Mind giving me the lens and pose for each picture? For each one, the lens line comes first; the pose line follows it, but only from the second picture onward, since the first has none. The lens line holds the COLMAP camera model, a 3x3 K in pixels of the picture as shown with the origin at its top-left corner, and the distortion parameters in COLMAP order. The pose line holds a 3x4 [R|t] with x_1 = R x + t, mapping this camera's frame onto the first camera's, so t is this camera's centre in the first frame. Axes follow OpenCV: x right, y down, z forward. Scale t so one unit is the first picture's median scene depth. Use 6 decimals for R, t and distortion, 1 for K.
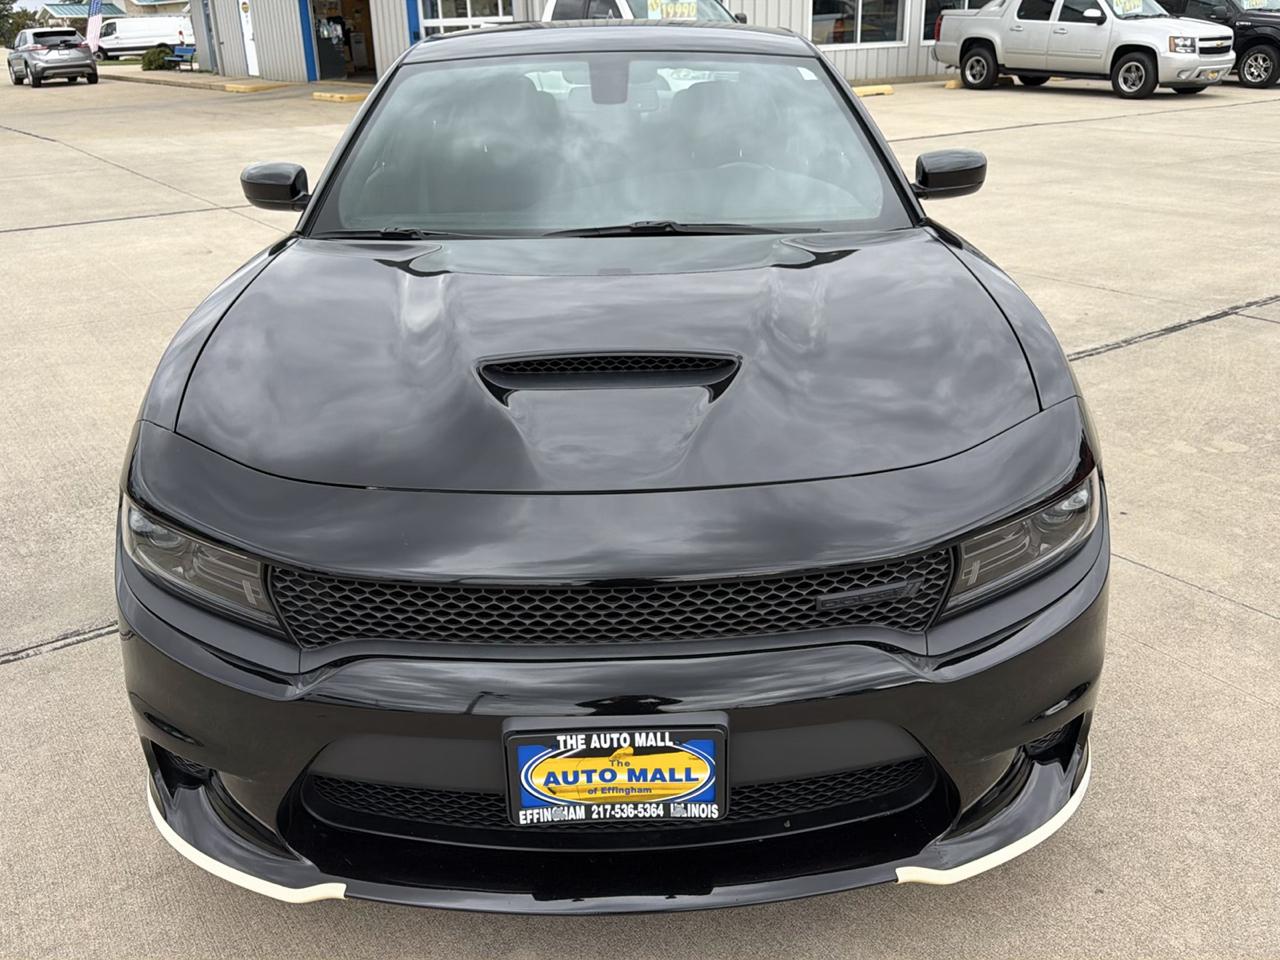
lens RADIAL K [[1159.6, 0, 644.9], [0, 1159.6, 483.8], [0, 0, 1]] dist [0.076851, -0.121696]
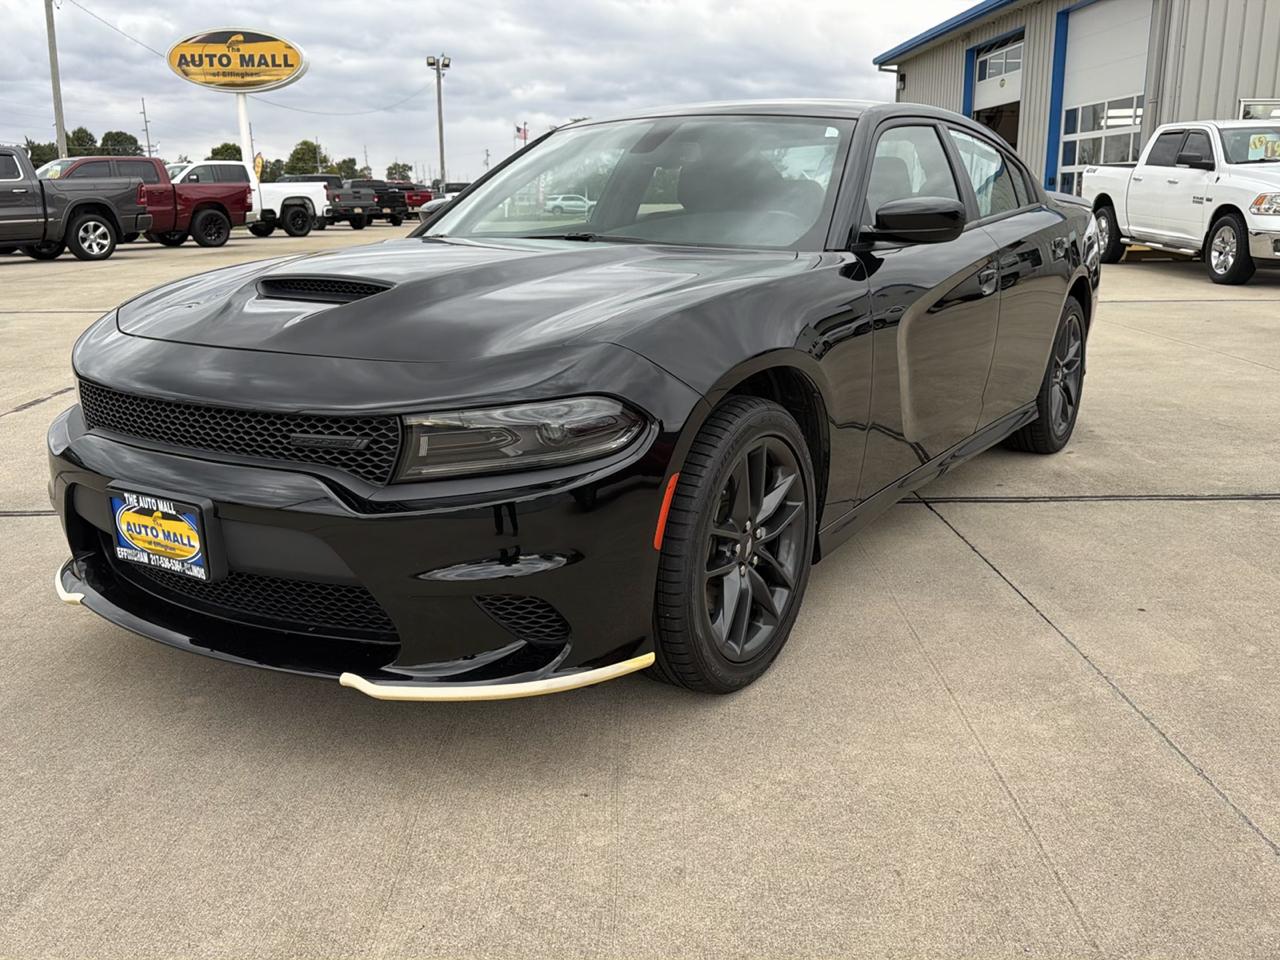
lens RADIAL K [[1159.6, 0, 644.9], [0, 1159.6, 483.8], [0, 0, 1]] dist [0.076851, -0.121696]
pose [[0.828272, 0.149466, -0.540023, 1.229370], [-0.216149, 0.974401, -0.061831, 0.149198], [0.516957, 0.167939, 0.839376, 0.088357]]
